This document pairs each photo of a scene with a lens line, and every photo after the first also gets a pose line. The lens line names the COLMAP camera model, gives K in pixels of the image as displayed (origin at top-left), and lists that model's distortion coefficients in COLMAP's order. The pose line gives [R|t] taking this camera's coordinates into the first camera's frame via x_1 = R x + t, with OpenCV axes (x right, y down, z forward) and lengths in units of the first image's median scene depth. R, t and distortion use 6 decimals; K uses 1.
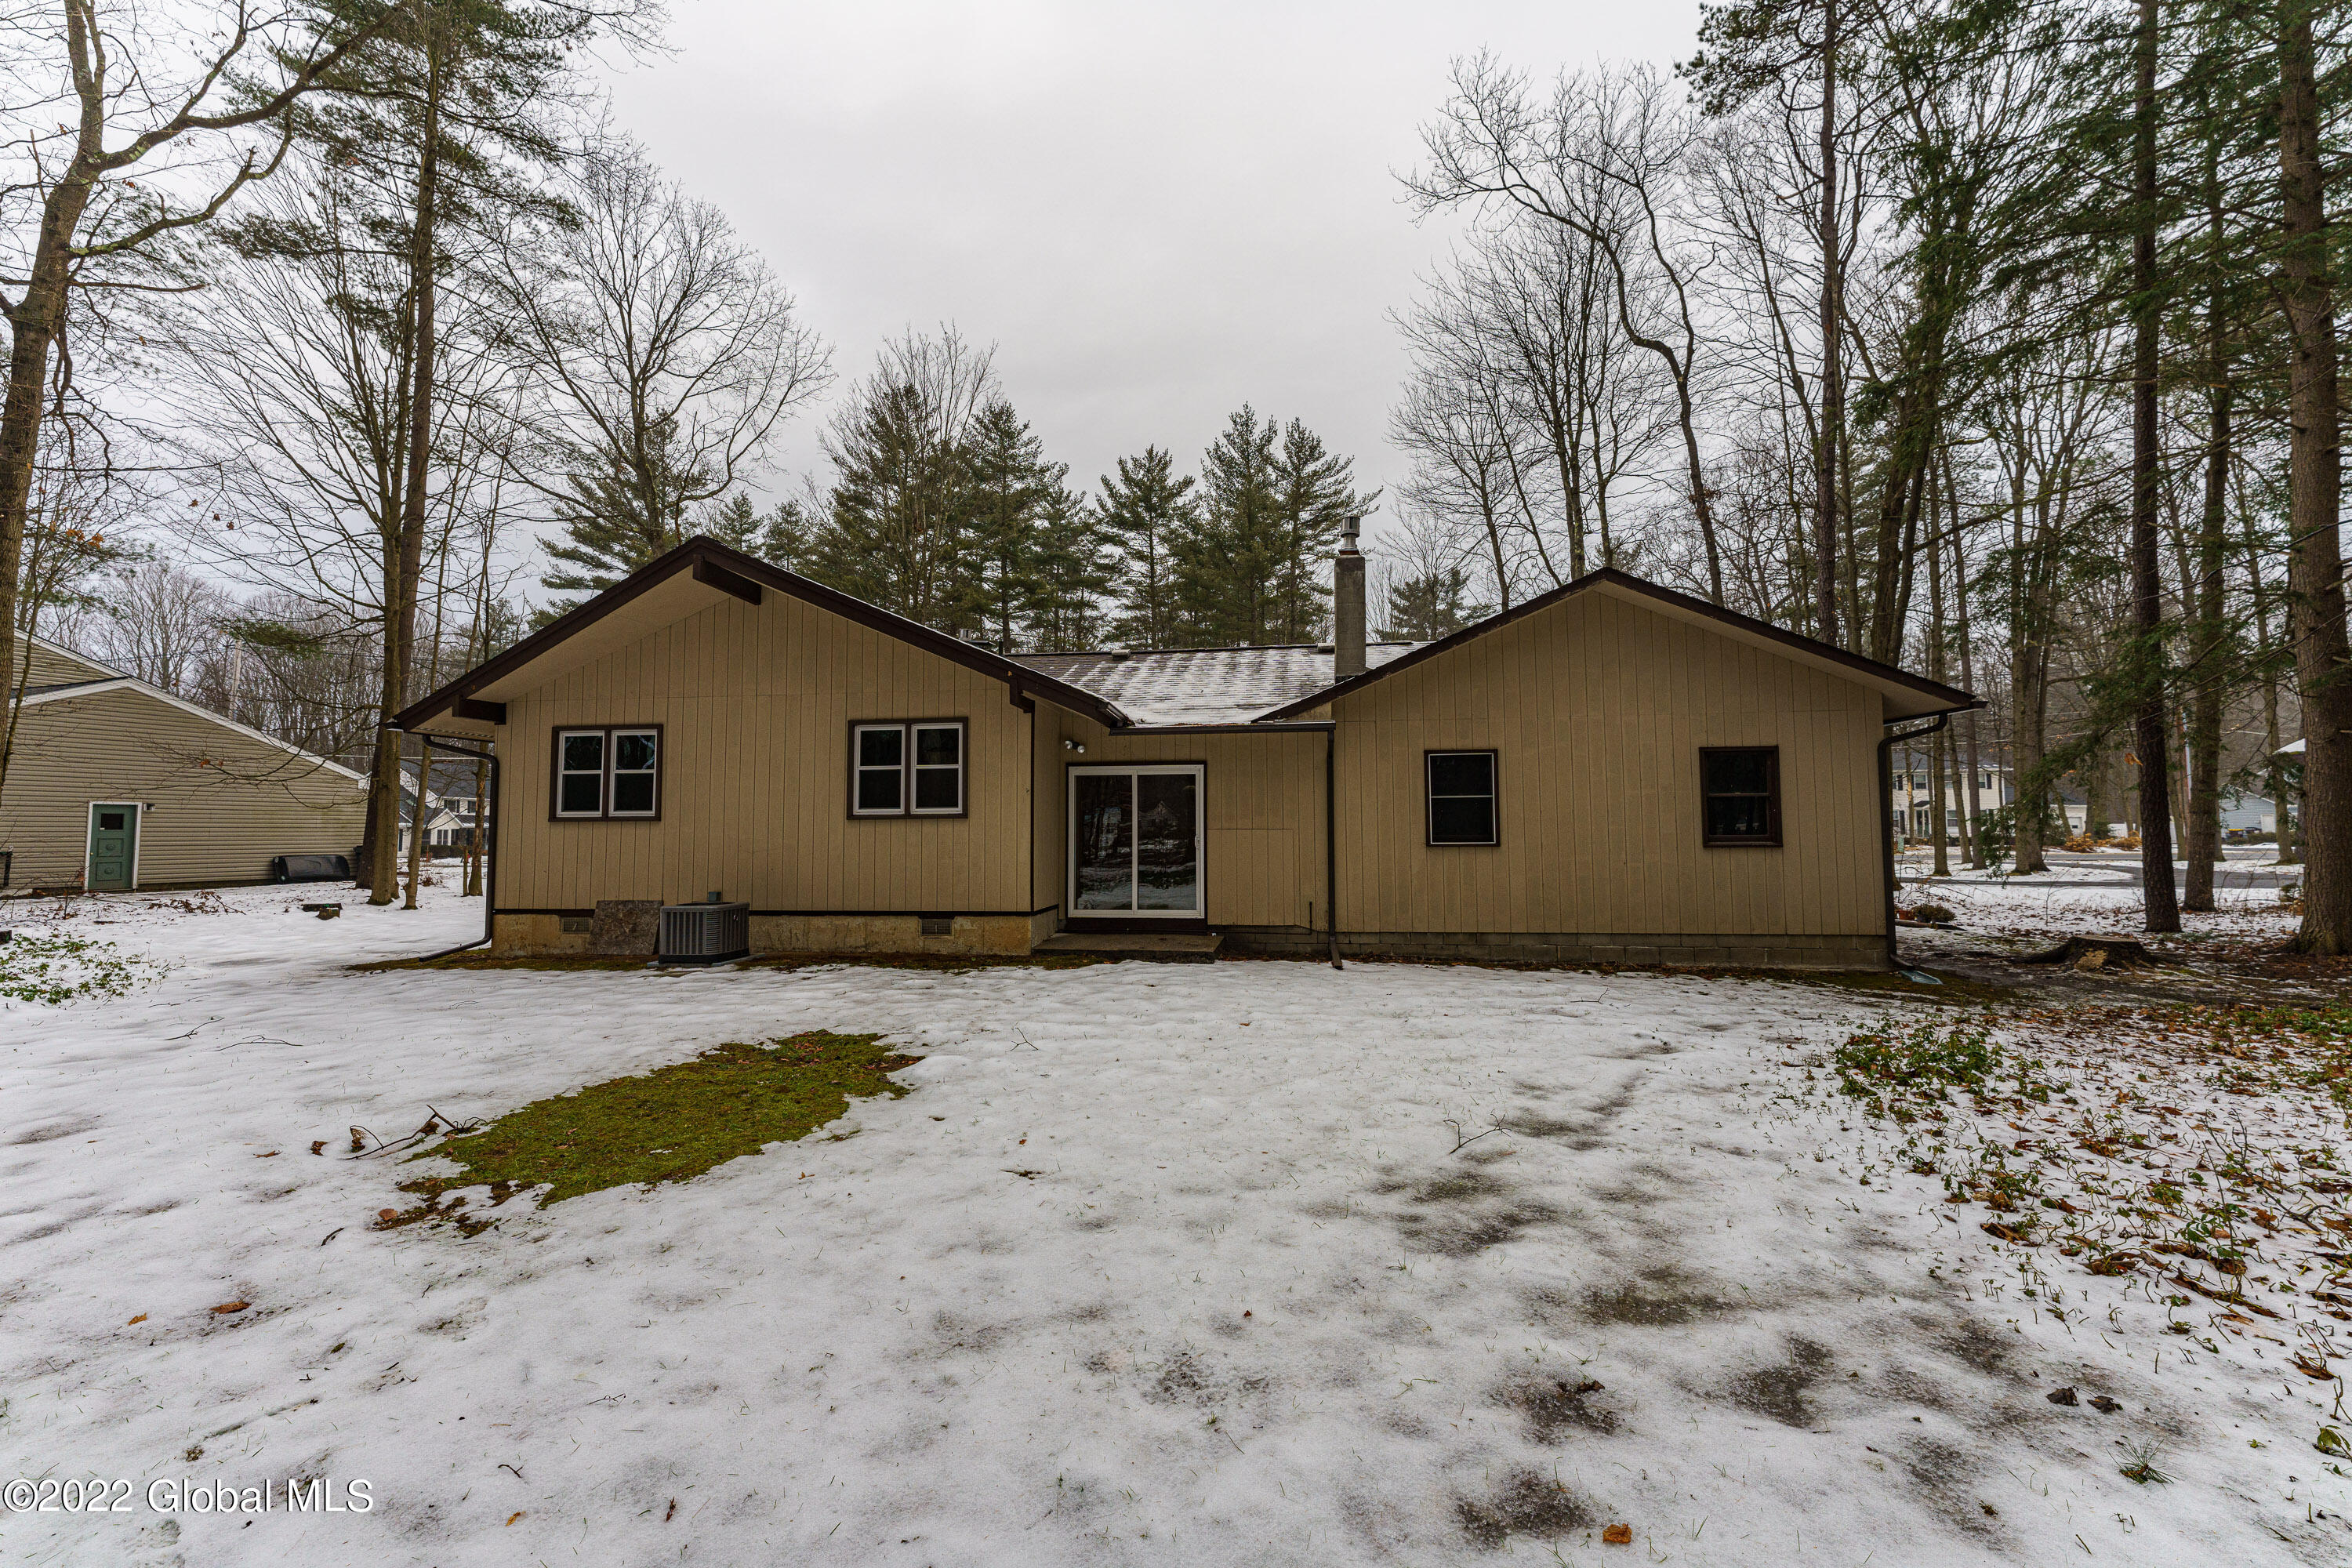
lens RADIAL K [[937.8, 0, 1176.0], [0, 937.8, 784.0], [0, 0, 1]] dist [0.000904, -0.000039]
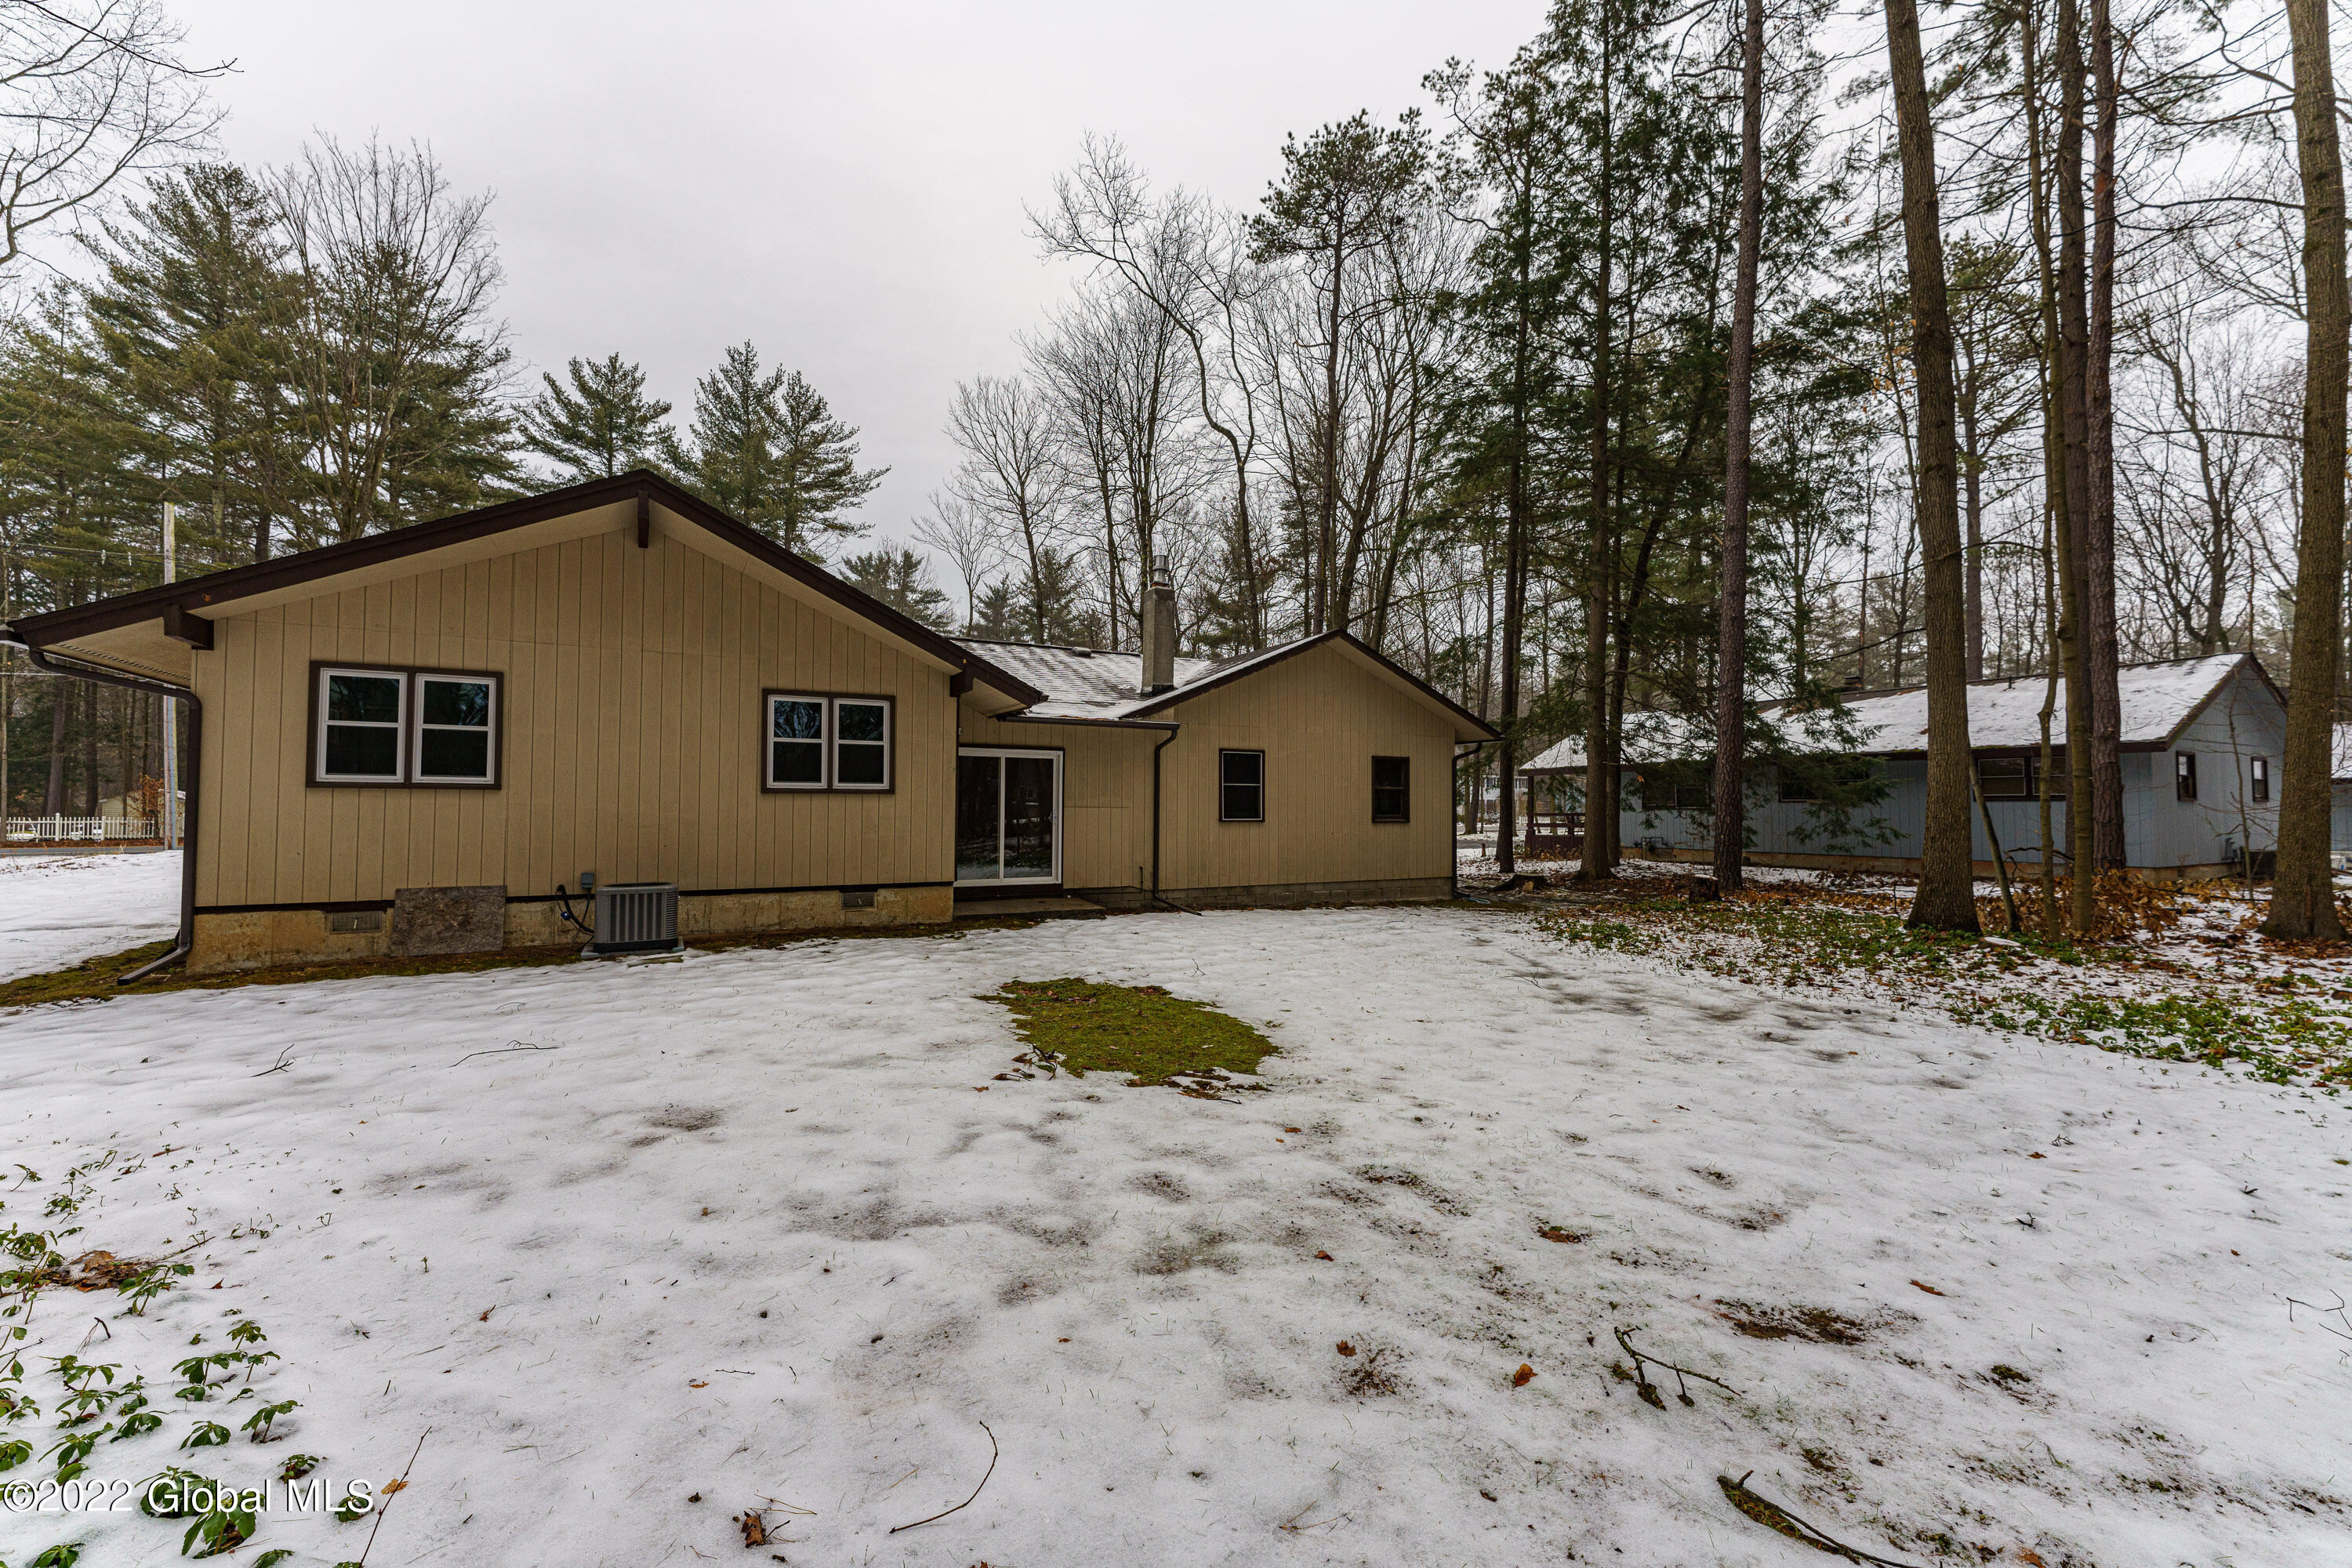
lens RADIAL K [[937.8, 0, 1176.0], [0, 937.8, 784.0], [0, 0, 1]] dist [0.000904, -0.000039]
pose [[0.806880, 0.024978, 0.590187, -0.553718], [-0.039366, 0.999158, 0.011533, 0.001385], [-0.589402, -0.032539, 0.807184, -0.016999]]
